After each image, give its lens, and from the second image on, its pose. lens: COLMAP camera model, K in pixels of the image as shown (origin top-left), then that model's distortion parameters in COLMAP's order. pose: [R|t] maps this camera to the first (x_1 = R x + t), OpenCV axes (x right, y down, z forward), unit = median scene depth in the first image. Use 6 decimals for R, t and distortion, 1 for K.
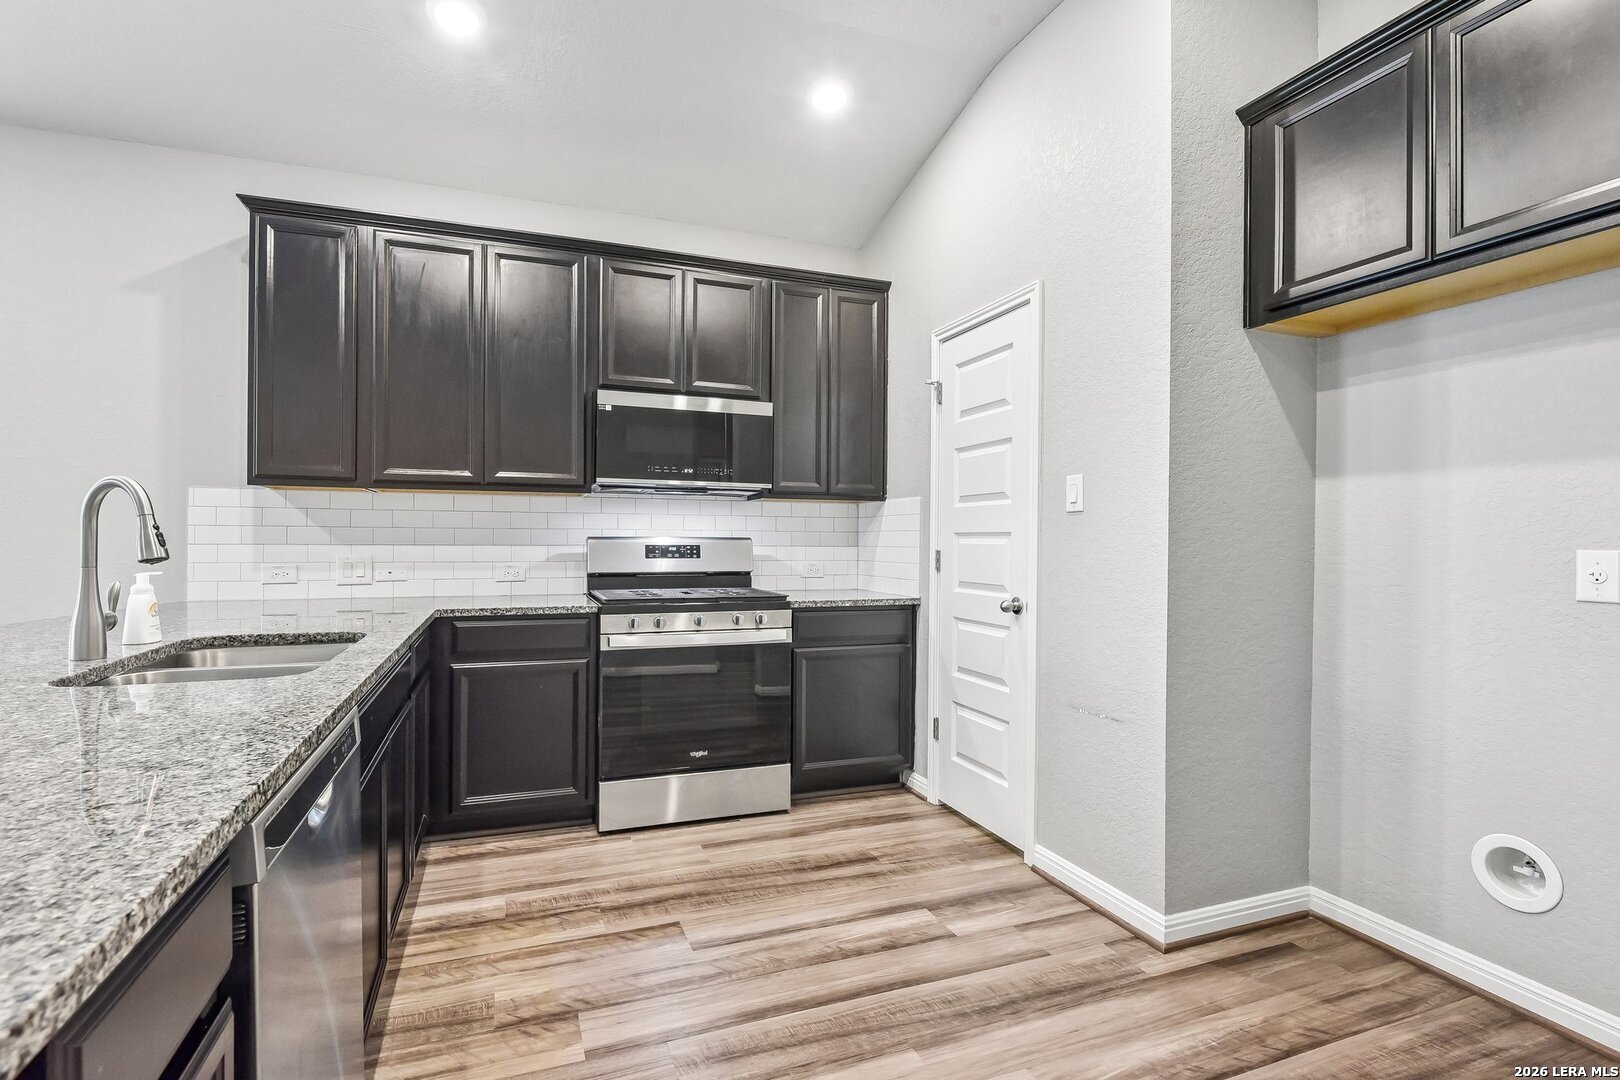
lens RADIAL K [[740.8, 0, 810.0], [0, 740.8, 540.0], [0, 0, 1]] dist [0.001640, -0.005408]
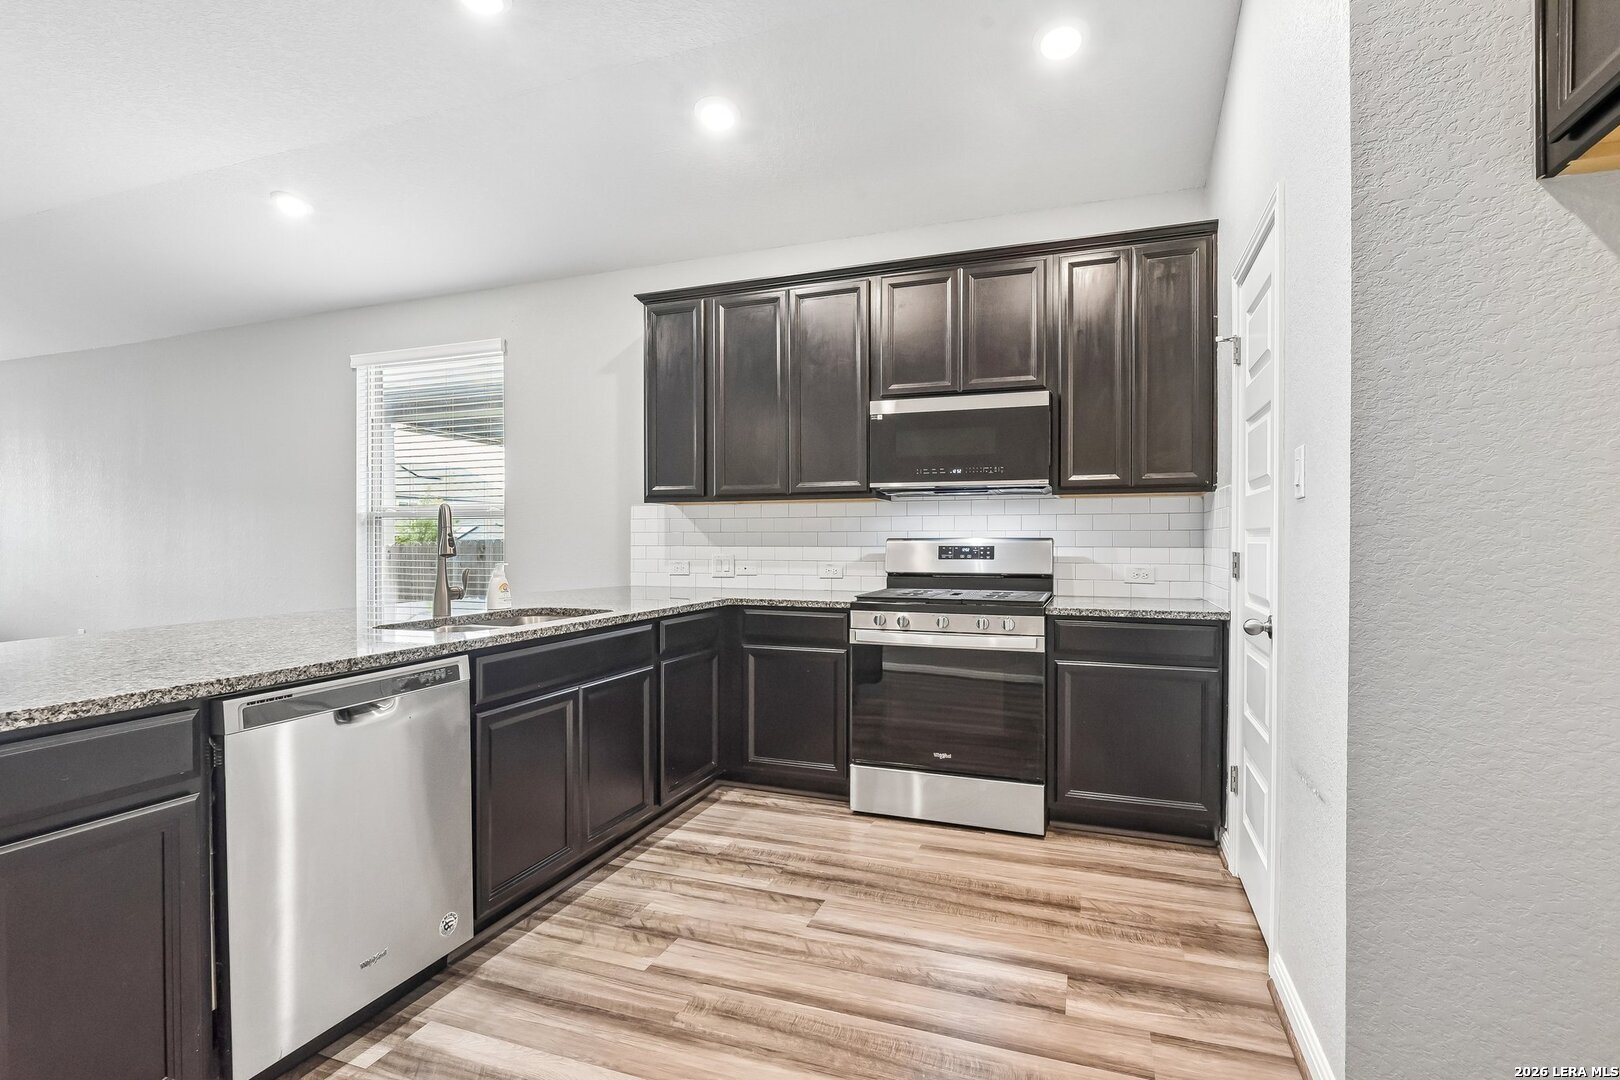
lens RADIAL K [[738.1, 0, 810.0], [0, 738.1, 540.0], [0, 0, 1]] dist [0.001490, -0.012006]
pose [[0.774354, -0.006453, -0.632719, 0.356540], [0.005181, 0.999979, -0.003858, 0.001986], [0.632731, -0.000290, 0.774371, 0.125245]]
